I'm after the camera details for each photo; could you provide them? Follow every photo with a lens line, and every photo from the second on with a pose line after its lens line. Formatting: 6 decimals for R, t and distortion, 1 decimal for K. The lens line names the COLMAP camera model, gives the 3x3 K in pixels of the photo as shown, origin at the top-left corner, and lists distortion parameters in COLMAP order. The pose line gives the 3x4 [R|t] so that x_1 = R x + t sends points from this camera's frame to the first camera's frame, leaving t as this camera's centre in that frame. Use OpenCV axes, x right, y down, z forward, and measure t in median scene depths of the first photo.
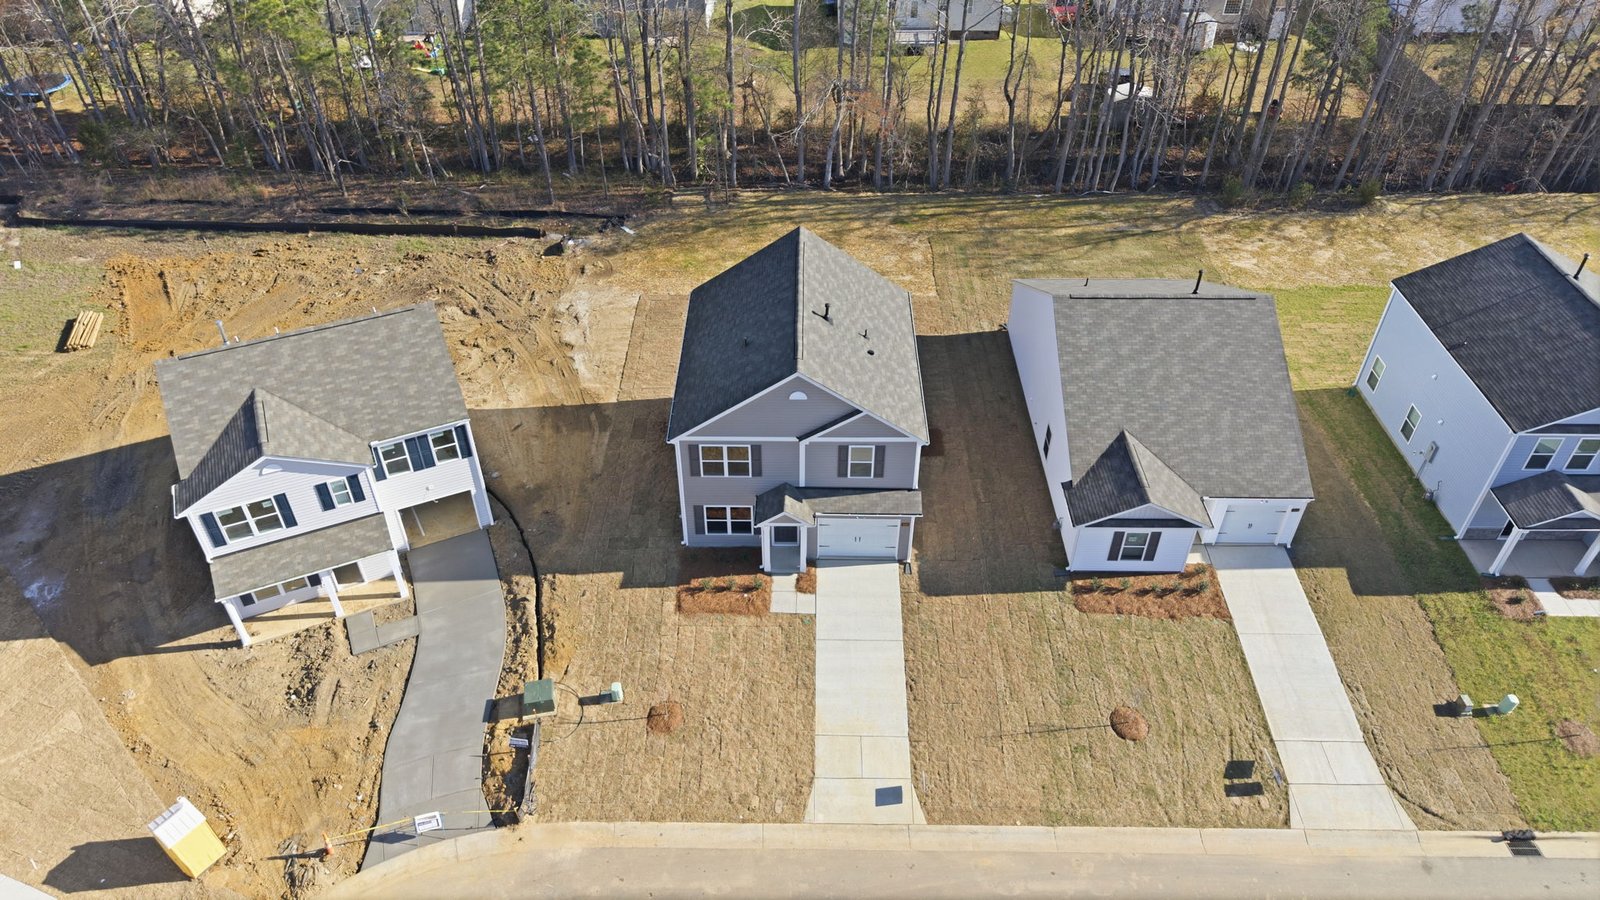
lens RADIAL K [[1056.6, 0, 809.7], [0, 1056.6, 448.5], [0, 0, 1]] dist [0.025991, -0.028729]
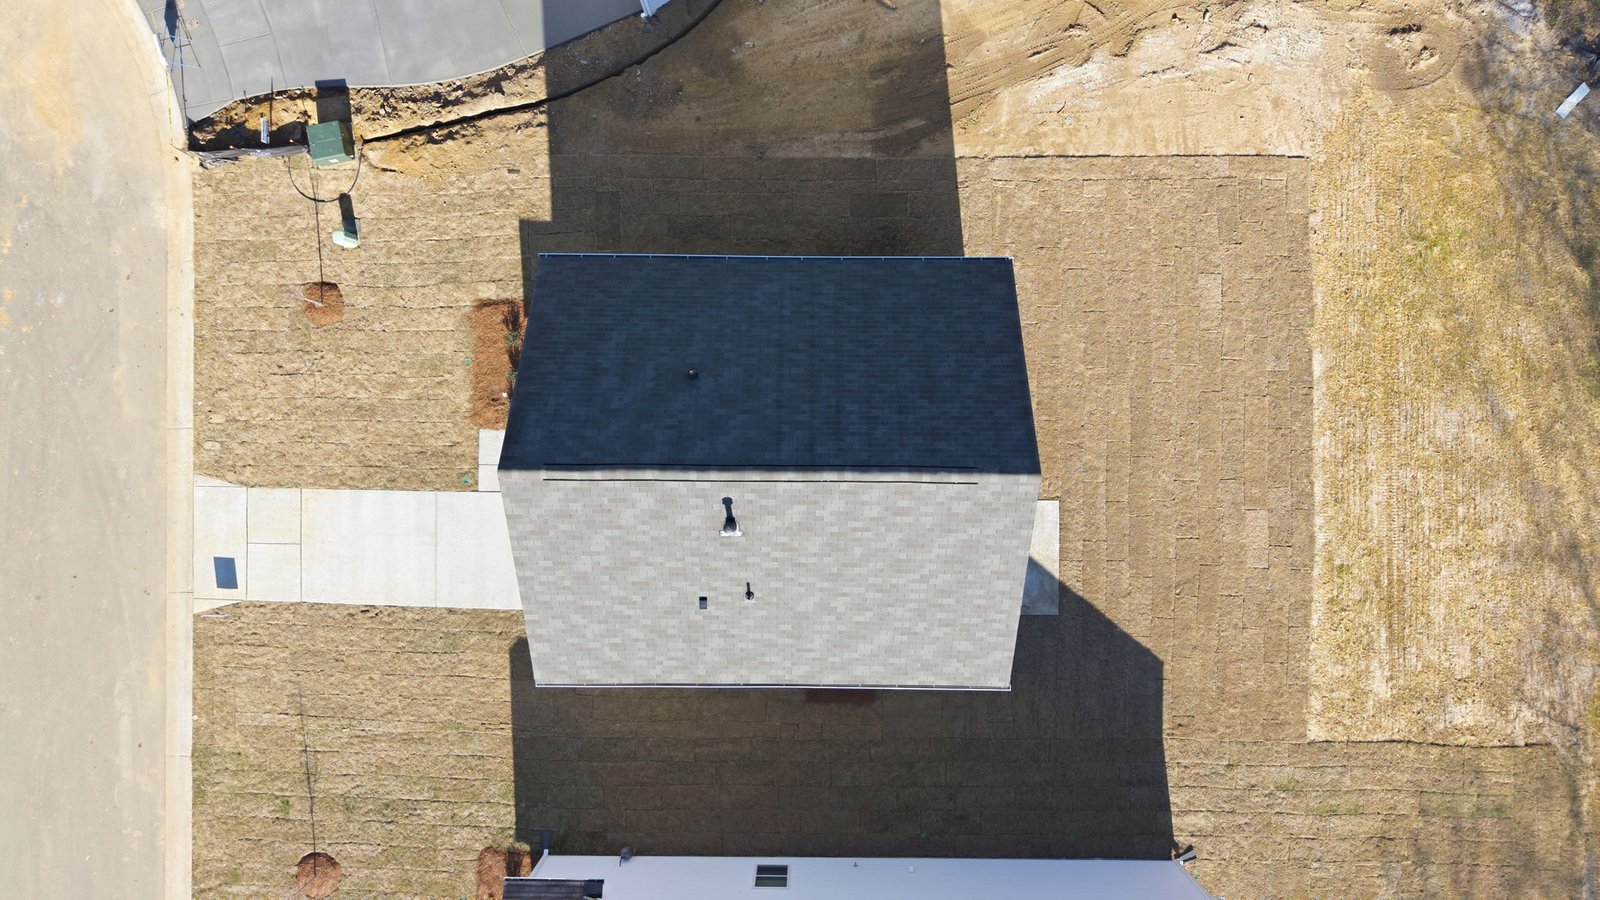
lens RADIAL K [[1056.6, 0, 799.1], [0, 1056.6, 453.0], [0, 0, 1]] dist [0.025991, -0.028729]
pose [[-0.006423, 0.999922, -0.010681, -0.015620], [-0.635412, 0.004167, 0.772162, -0.593866], [0.772146, 0.011746, 0.635336, 0.752598]]
